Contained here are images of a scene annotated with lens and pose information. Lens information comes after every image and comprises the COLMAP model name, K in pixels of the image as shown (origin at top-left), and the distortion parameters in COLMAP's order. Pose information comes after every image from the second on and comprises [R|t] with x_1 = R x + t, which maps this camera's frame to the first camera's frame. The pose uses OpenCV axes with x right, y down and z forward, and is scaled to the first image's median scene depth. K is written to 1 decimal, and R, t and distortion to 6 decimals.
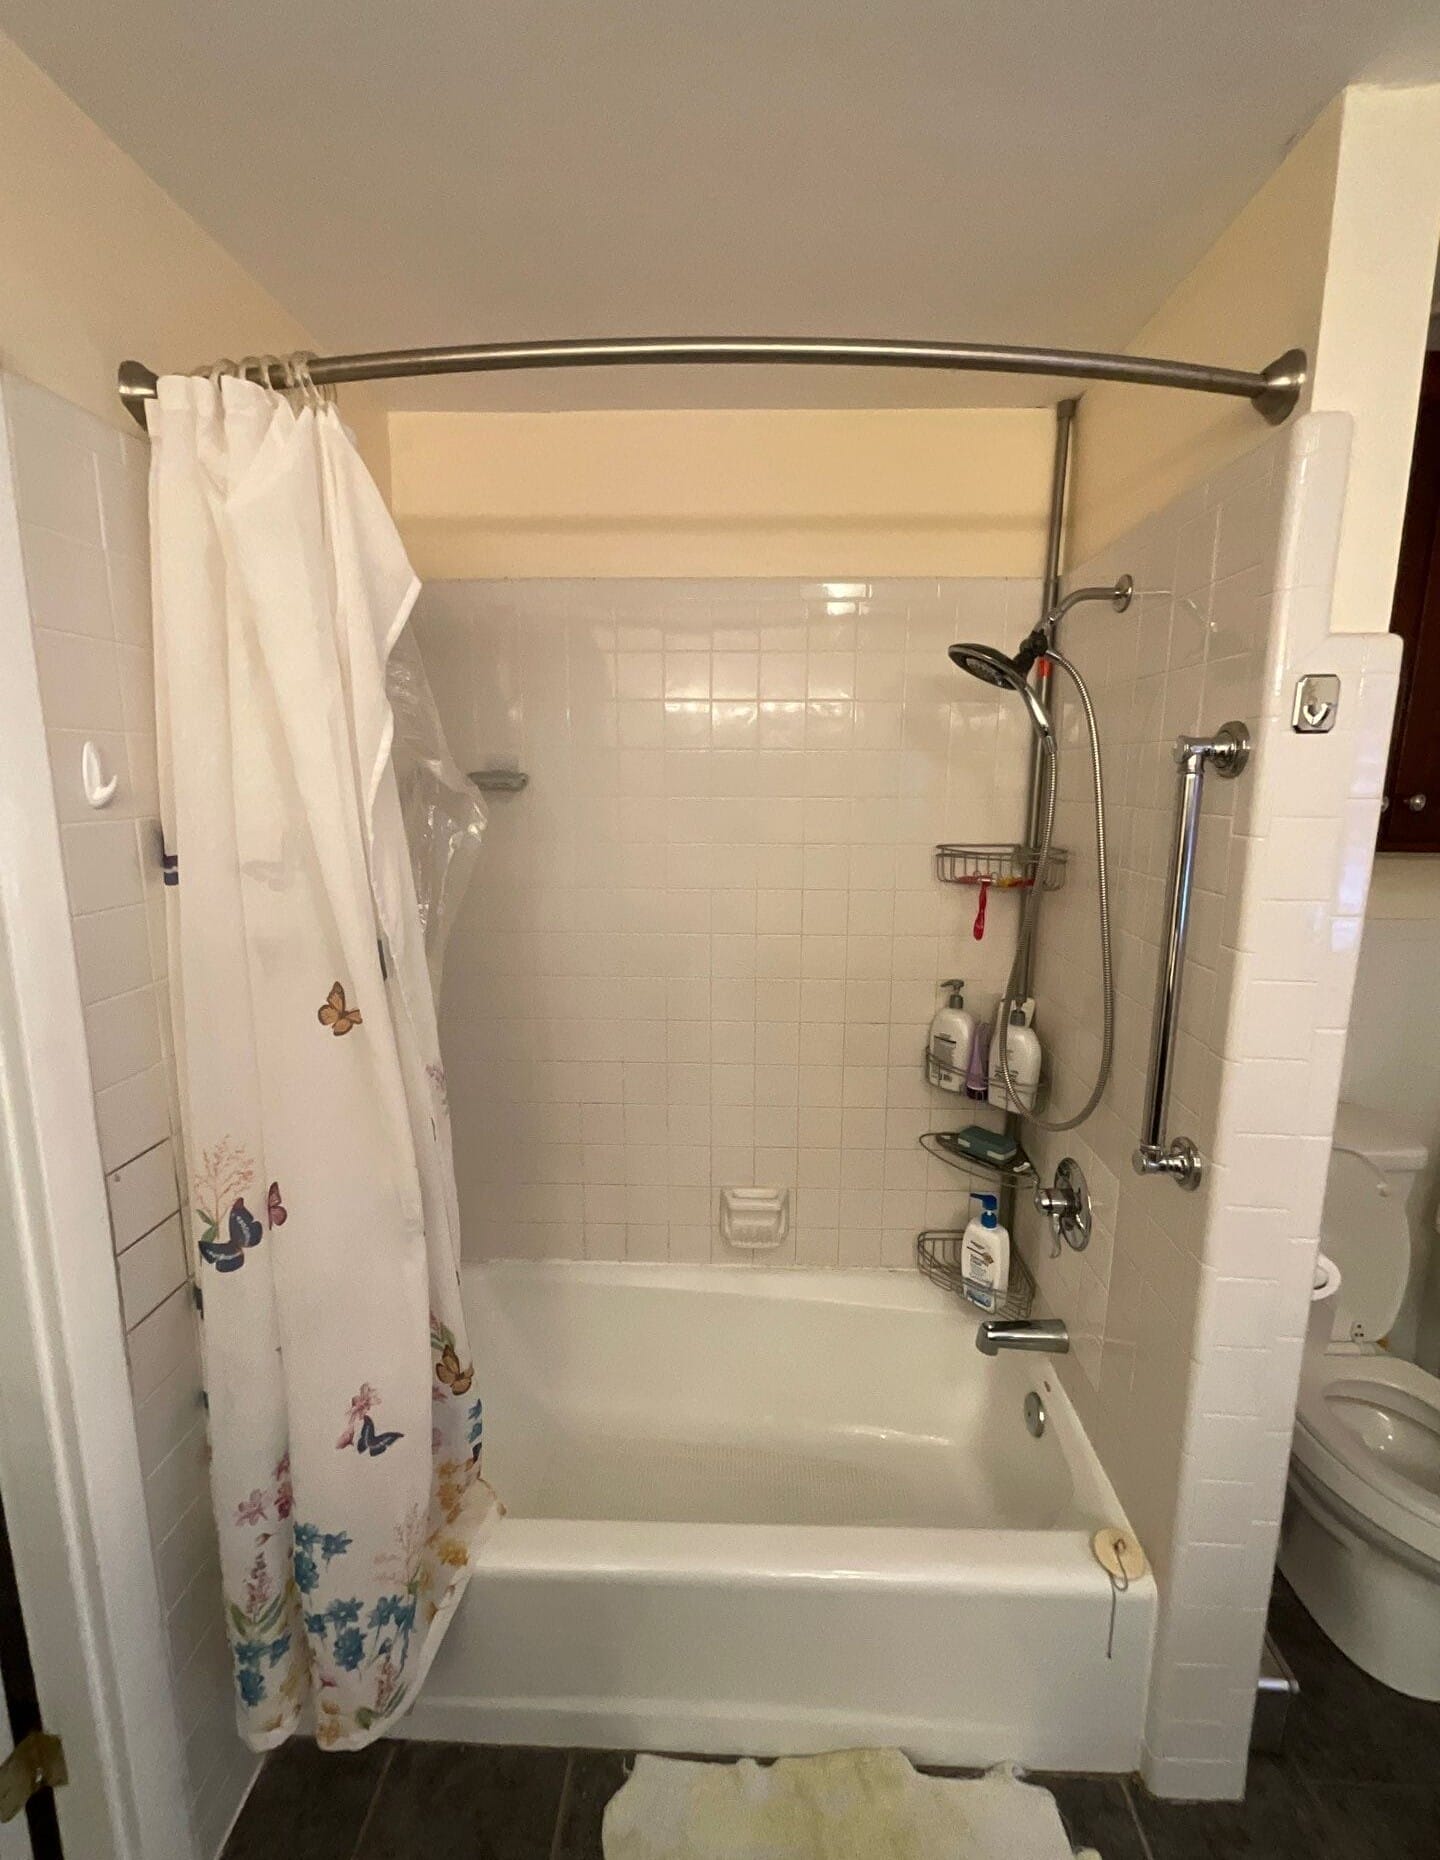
lens RADIAL K [[904.1, 0, 691.7], [0, 904.1, 874.0], [0, 0, 1]] dist [-0.001196, 0.000380]
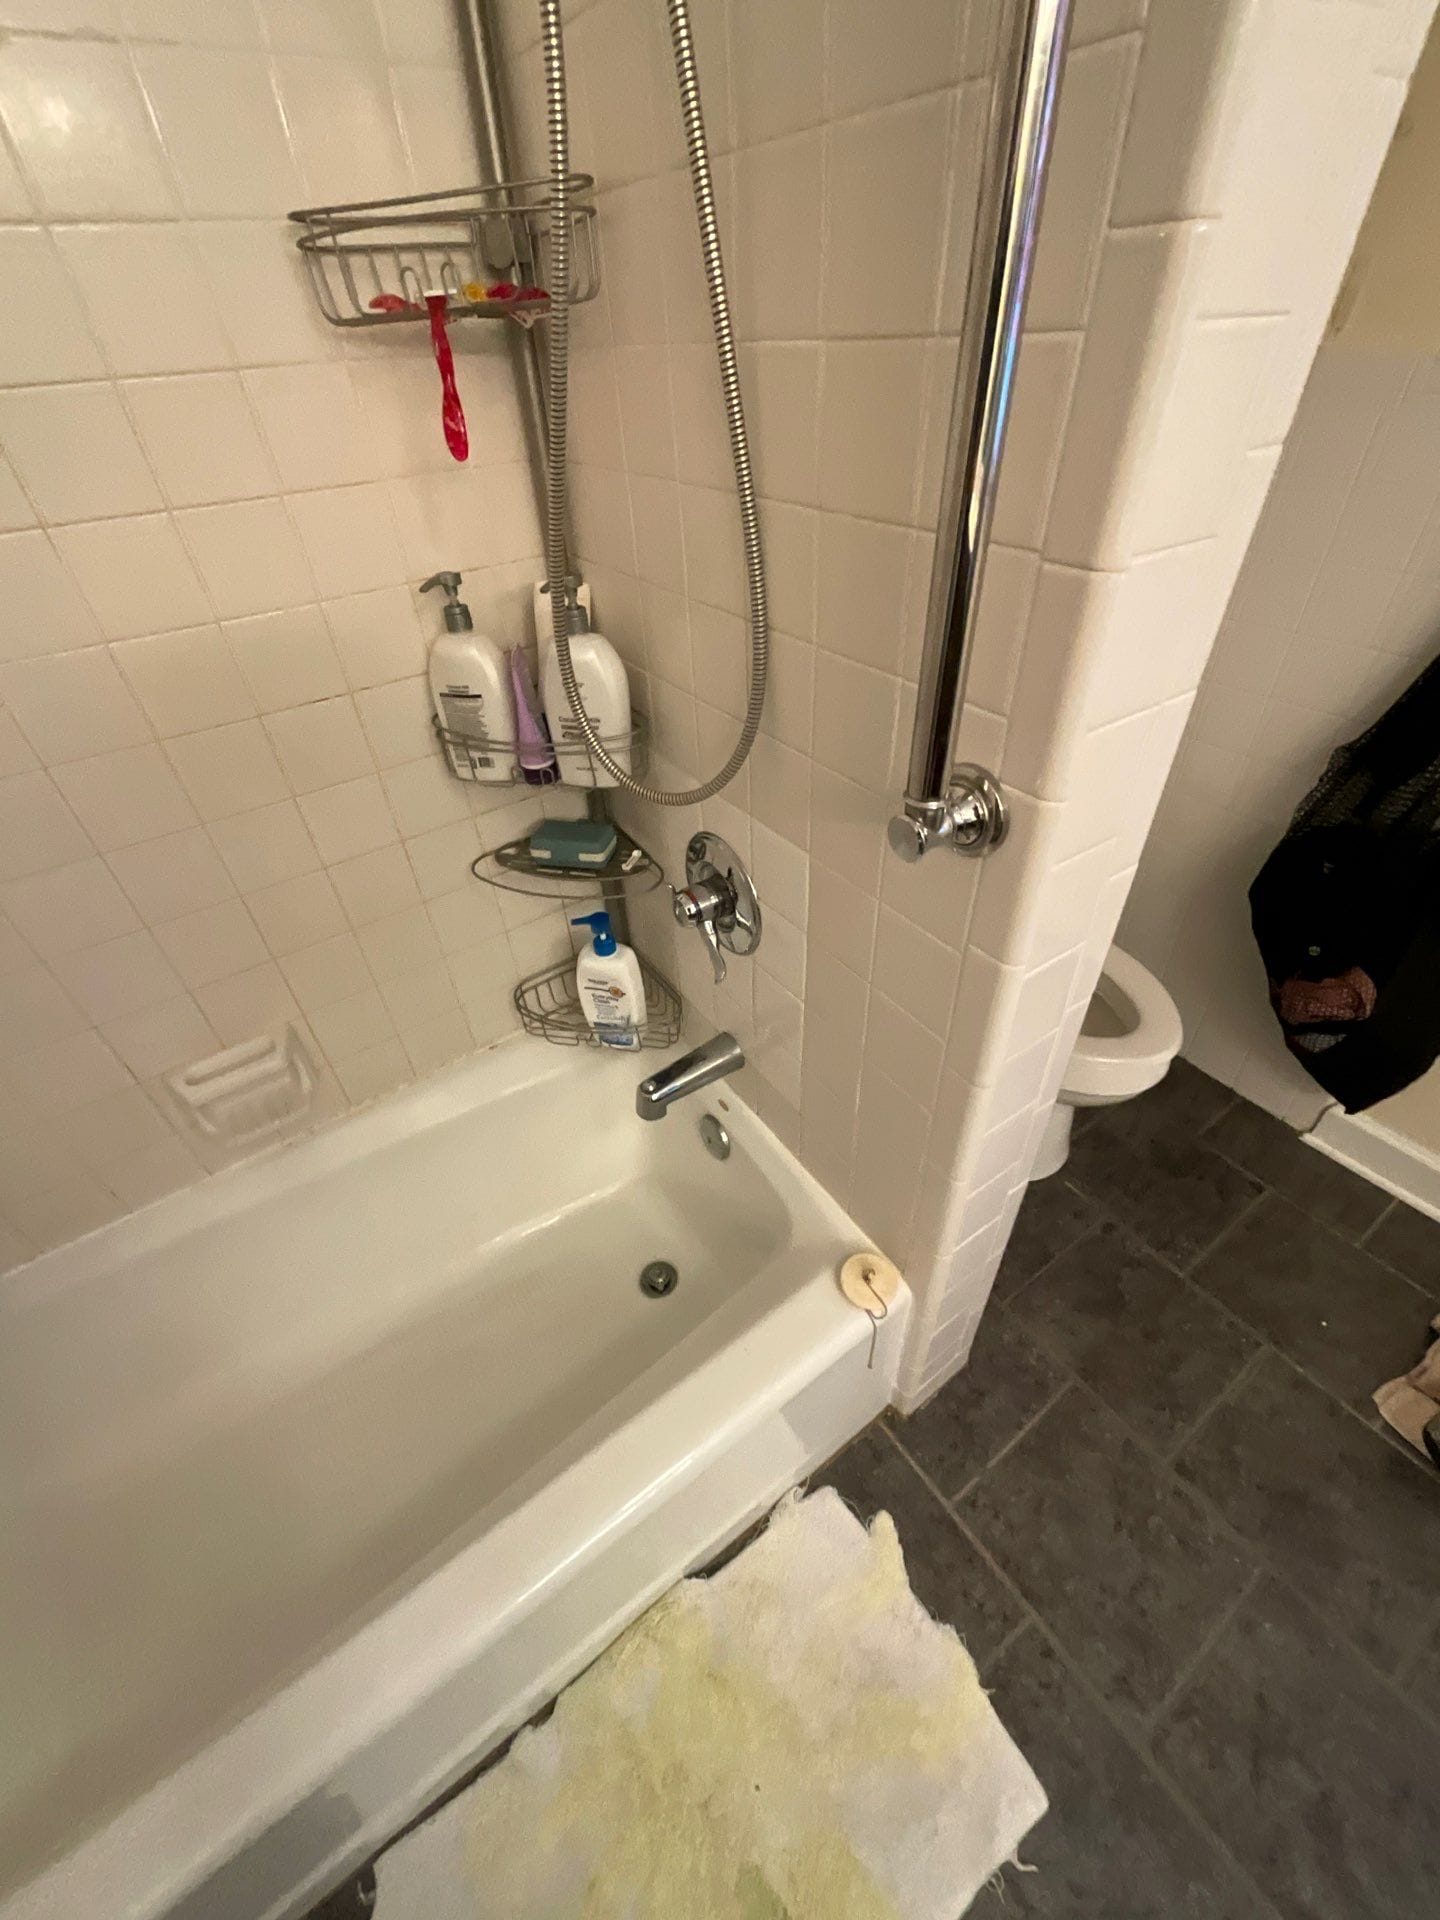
lens RADIAL K [[797.2, 0, 720.0], [0, 797.2, 960.0], [0, 0, 1]] dist [0.000234, -0.000014]
pose [[0.804177, -0.409789, 0.430550, 0.135177], [0.148431, 0.839857, 0.522120, 0.090256], [-0.575559, -0.355969, 0.736218, 0.504437]]
